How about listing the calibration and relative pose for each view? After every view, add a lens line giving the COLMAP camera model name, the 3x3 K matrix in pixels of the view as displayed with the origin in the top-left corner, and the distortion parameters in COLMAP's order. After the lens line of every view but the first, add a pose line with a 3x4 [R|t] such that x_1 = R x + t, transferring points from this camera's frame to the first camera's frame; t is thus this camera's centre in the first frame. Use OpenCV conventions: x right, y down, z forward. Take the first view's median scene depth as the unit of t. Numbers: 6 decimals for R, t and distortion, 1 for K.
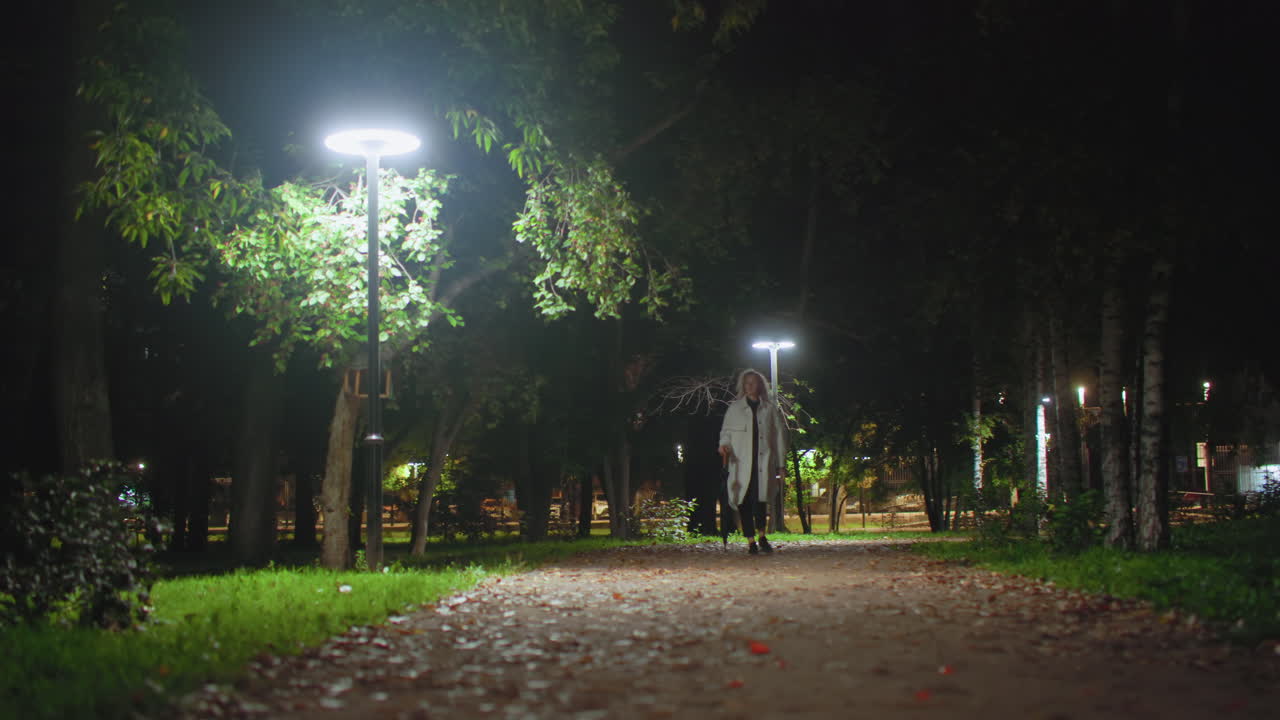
lens RADIAL K [[1659.1, 0, 640.0], [0, 1659.1, 360.0], [0, 0, 1]] dist [-0.056170, 0.000519]
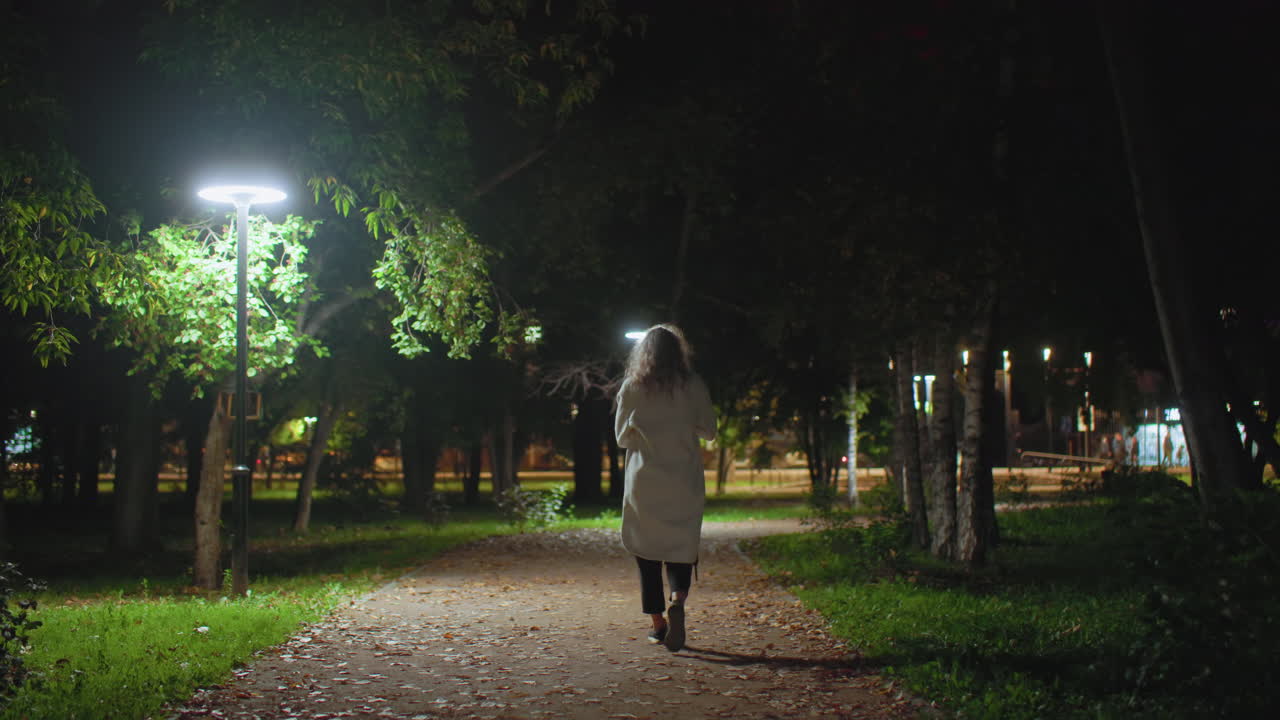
lens RADIAL K [[1659.1, 0, 640.0], [0, 1659.1, 360.0], [0, 0, 1]] dist [-0.056170, 0.000519]
pose [[0.998099, 0.016964, 0.059246, 0.034118], [-0.018888, 0.999307, 0.032065, -0.060869], [-0.058661, -0.033123, 0.997728, -0.092390]]
